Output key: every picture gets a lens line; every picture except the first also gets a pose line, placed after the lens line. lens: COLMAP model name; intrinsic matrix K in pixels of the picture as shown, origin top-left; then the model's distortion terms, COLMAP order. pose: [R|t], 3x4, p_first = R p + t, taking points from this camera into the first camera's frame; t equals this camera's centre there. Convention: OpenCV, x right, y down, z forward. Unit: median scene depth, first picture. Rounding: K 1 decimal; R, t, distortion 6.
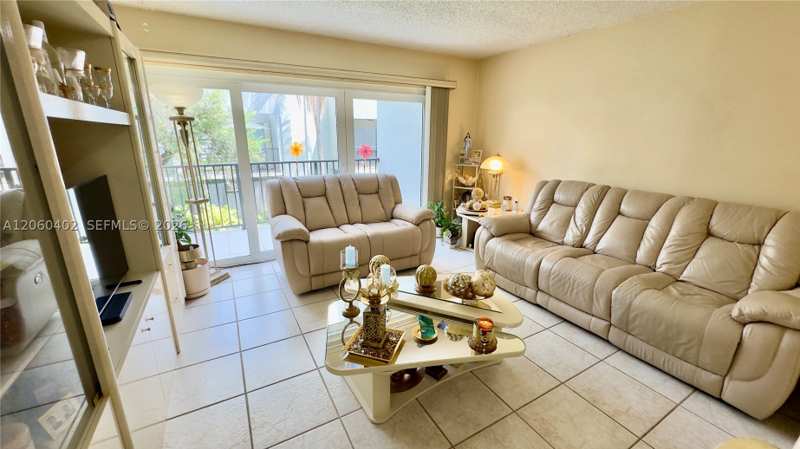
lens RADIAL K [[317.8, 0, 397.9], [0, 317.8, 225.4], [0, 0, 1]] dist [-0.006342, 0.000824]
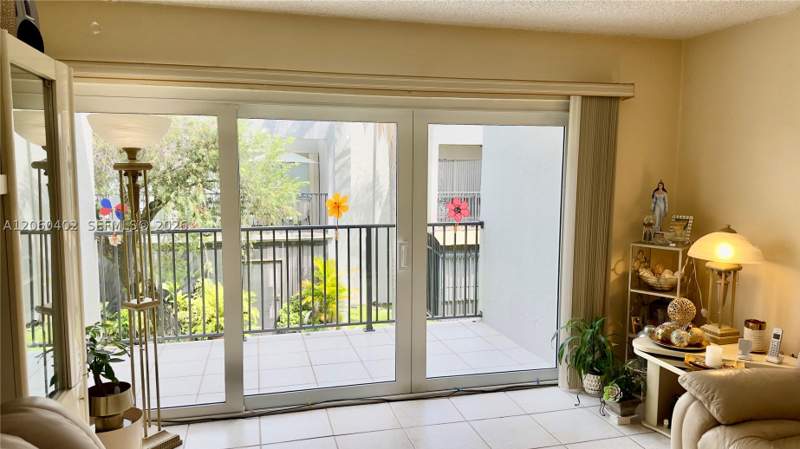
lens RADIAL K [[563.5, 0, 395.4], [0, 563.5, 230.3], [0, 0, 1]] dist [0.018906, -0.011024]
pose [[0.968246, 0.025283, -0.248719, 0.050611], [-0.065565, 0.985731, -0.155037, -0.063578], [0.241250, 0.166421, 0.956087, 0.088498]]
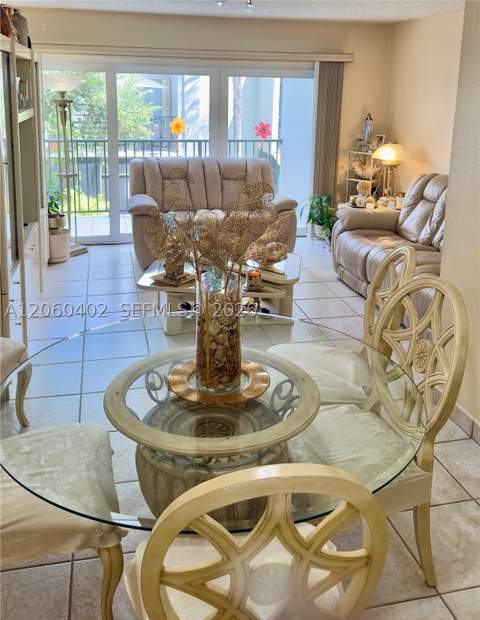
lens RADIAL K [[601.6, 0, 241.8], [0, 601.6, 208.3], [0, 0, 1]] dist [0.108551, 0.000000]
pose [[0.961367, 0.065857, -0.267276, 0.398964], [-0.087243, 0.993799, -0.068933, 0.100832], [0.261079, 0.089588, 0.961151, -0.658791]]
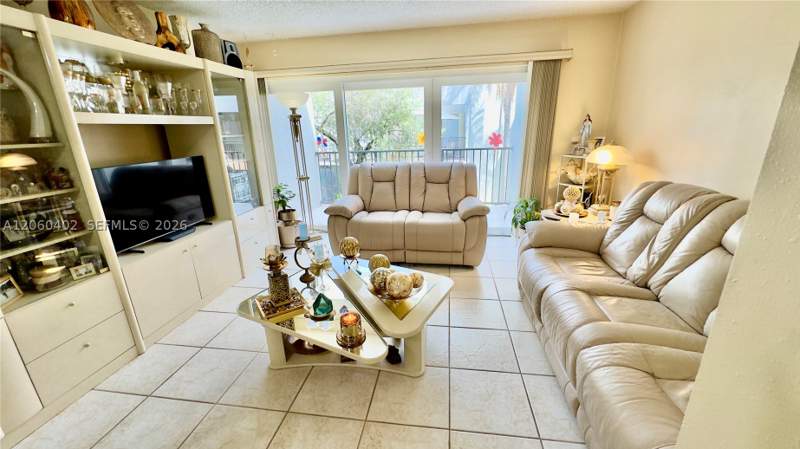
lens RADIAL K [[317.8, 0, 403.6], [0, 317.8, 225.2], [0, 0, 1]] dist [-0.006342, 0.000824]
pose [[0.791942, 0.151872, -0.591407, 0.425537], [-0.132277, 0.988245, 0.076650, -0.030877], [0.596096, 0.017527, 0.802722, 0.143089]]
